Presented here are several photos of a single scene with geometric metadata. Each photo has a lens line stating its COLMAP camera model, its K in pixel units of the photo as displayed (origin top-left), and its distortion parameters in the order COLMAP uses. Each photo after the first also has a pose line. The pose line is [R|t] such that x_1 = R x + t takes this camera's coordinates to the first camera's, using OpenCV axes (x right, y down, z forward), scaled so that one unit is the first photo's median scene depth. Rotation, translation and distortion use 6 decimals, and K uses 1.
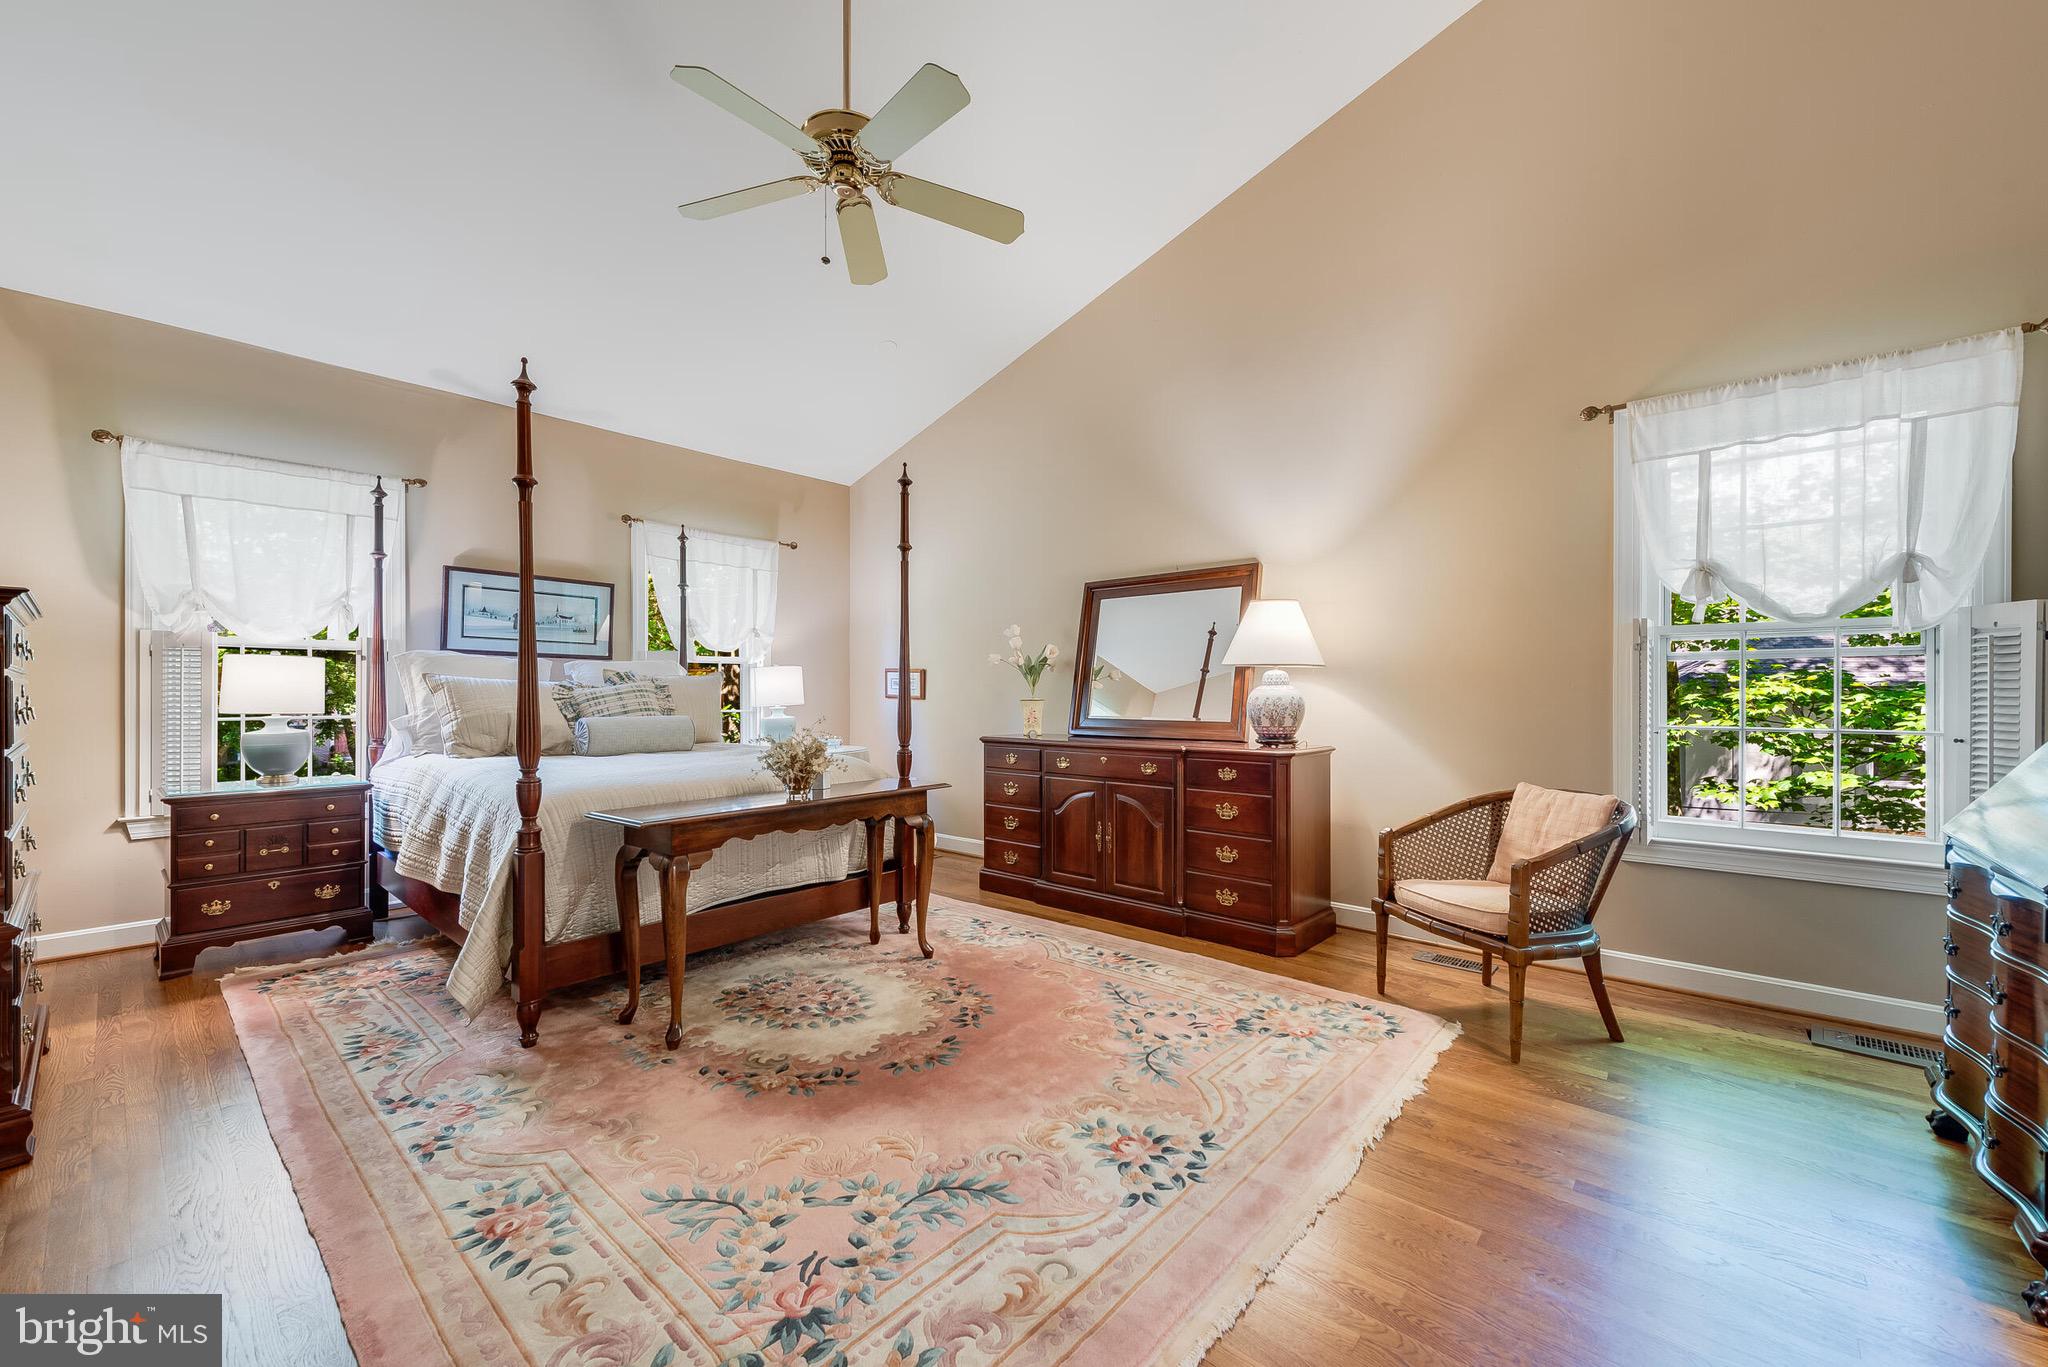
lens RADIAL K [[808.9, 0, 1018.0], [0, 808.9, 692.0], [0, 0, 1]] dist [0.015384, -0.002219]
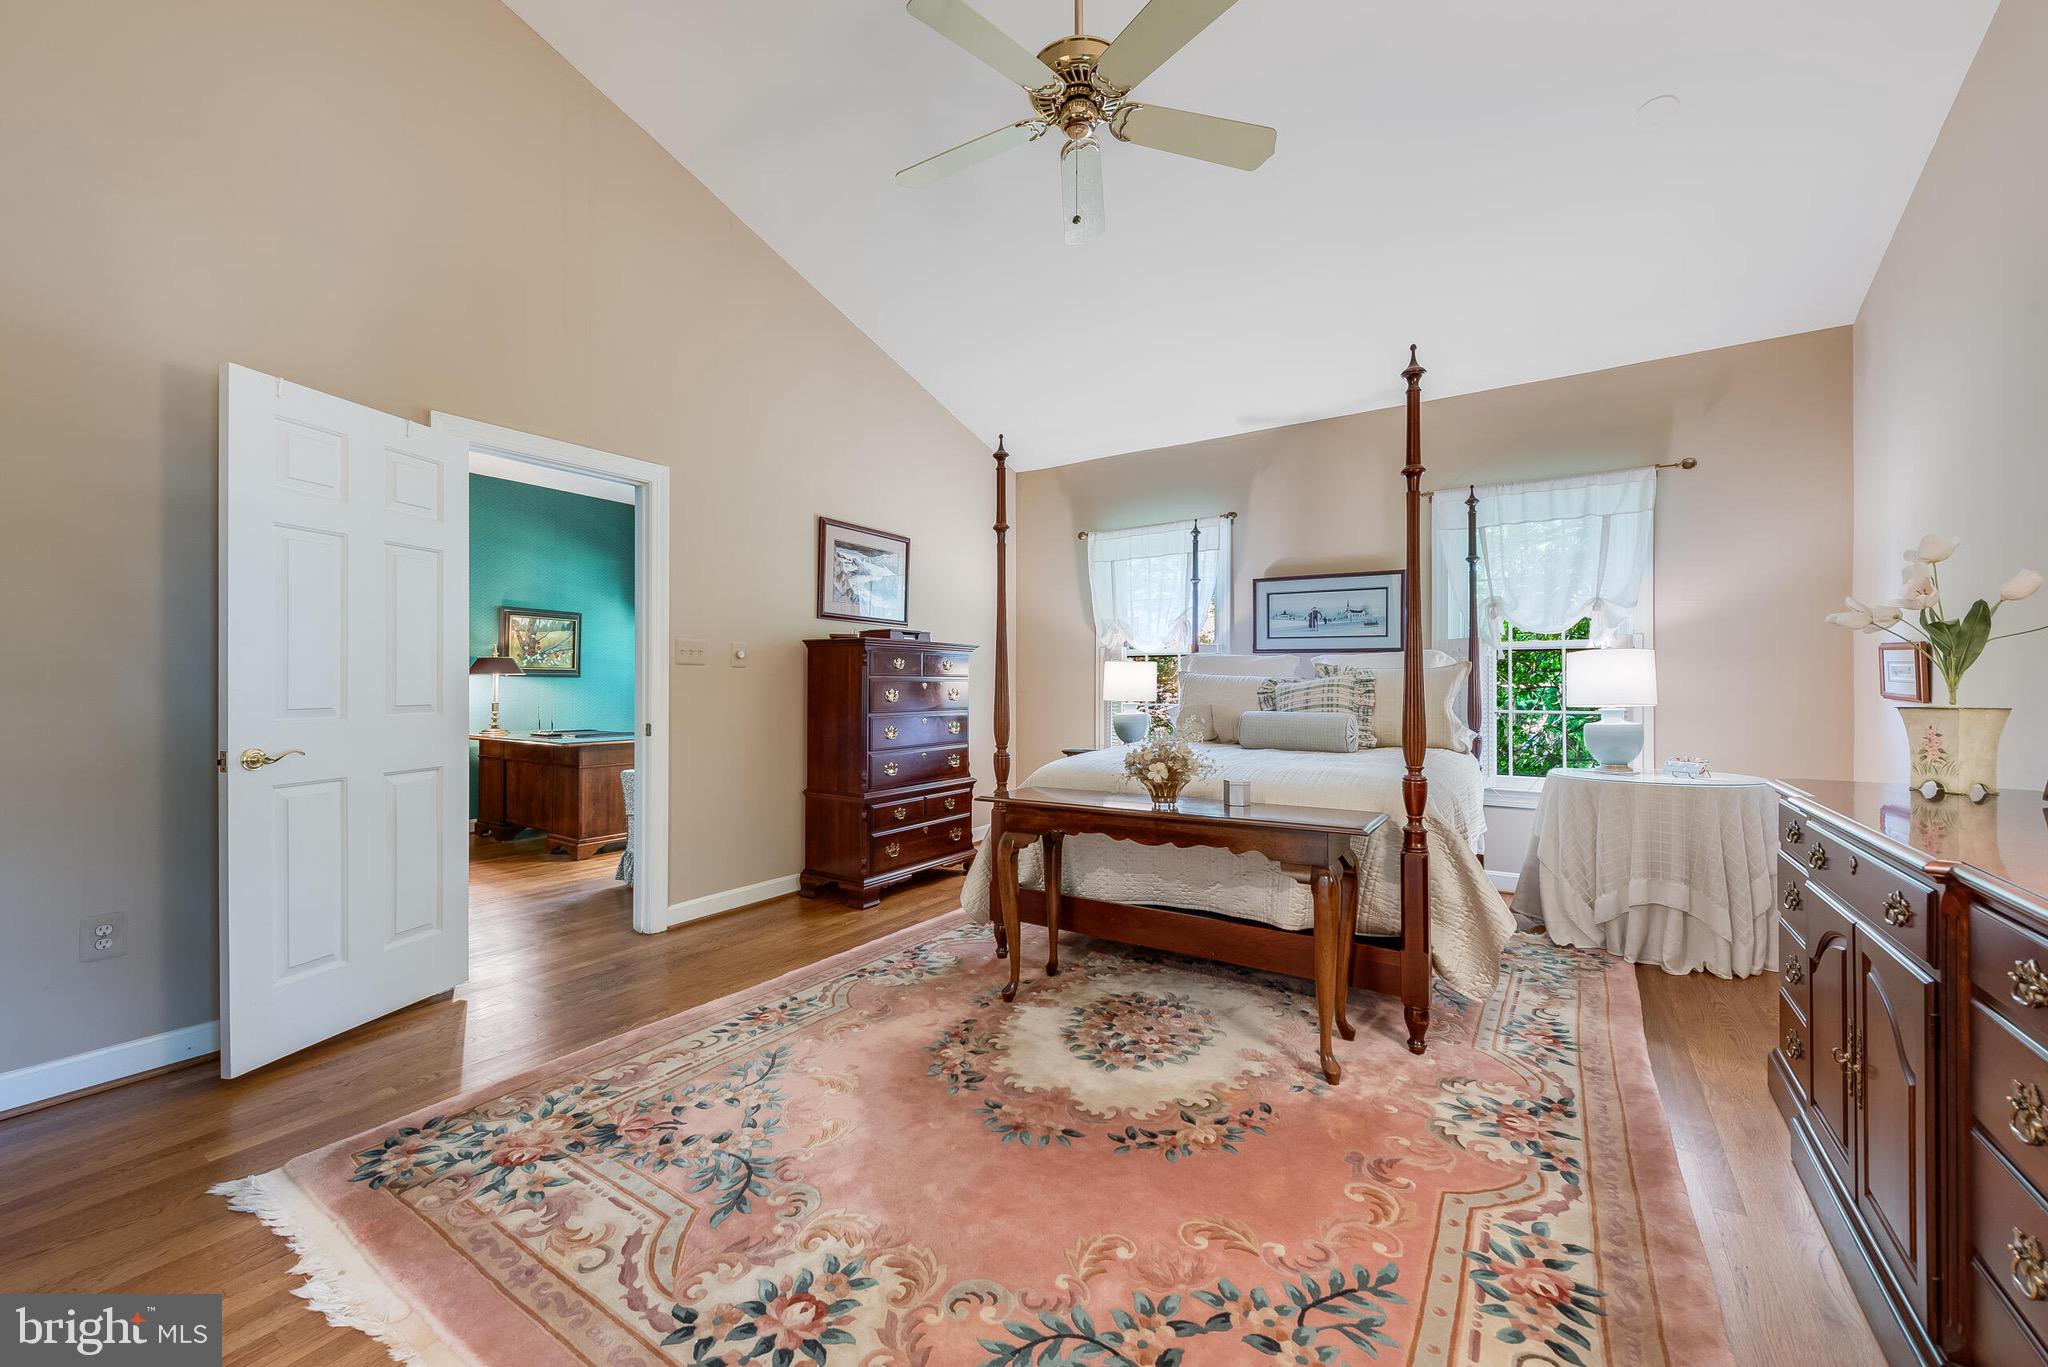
lens RADIAL K [[808.9, 0, 1013.4], [0, 808.9, 685.3], [0, 0, 1]] dist [0.015384, -0.002219]
pose [[0.132530, 0.001288, -0.991178, 0.600275], [-0.001738, 0.999998, 0.001067, -0.003408], [0.991177, 0.001582, 0.132532, 0.737572]]
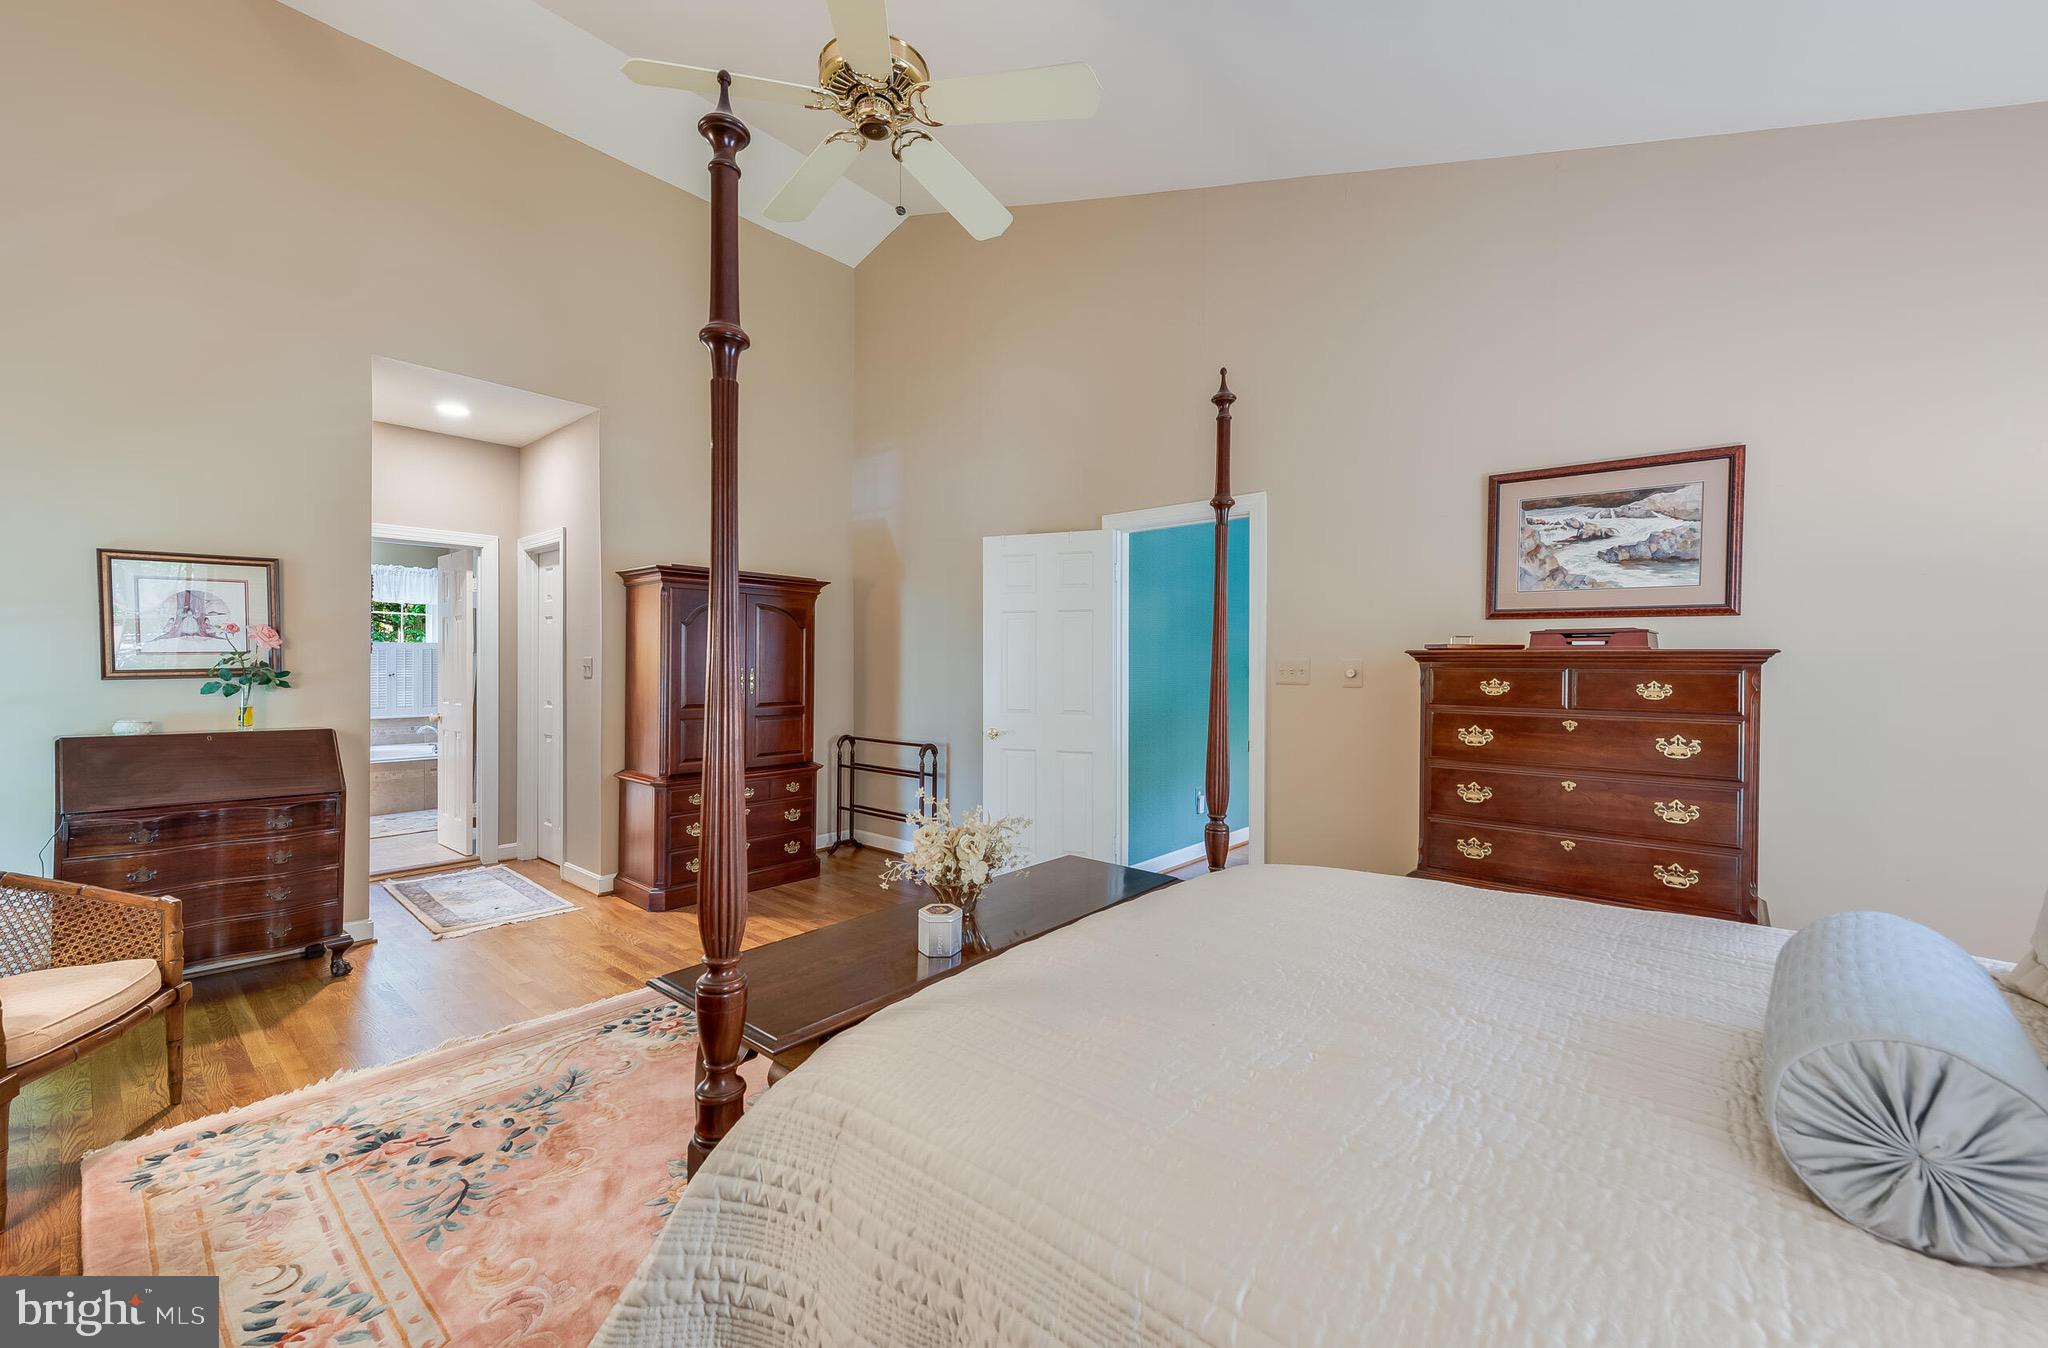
lens RADIAL K [[801.7, 0, 1025.6], [0, 801.7, 668.8], [0, 0, 1]] dist [-0.000170, -0.000740]
pose [[-0.999731, -0.004280, -0.022794, -0.317366], [-0.004360, 0.999984, 0.003469, -0.060922], [0.022779, 0.003568, -0.999734, 1.659362]]
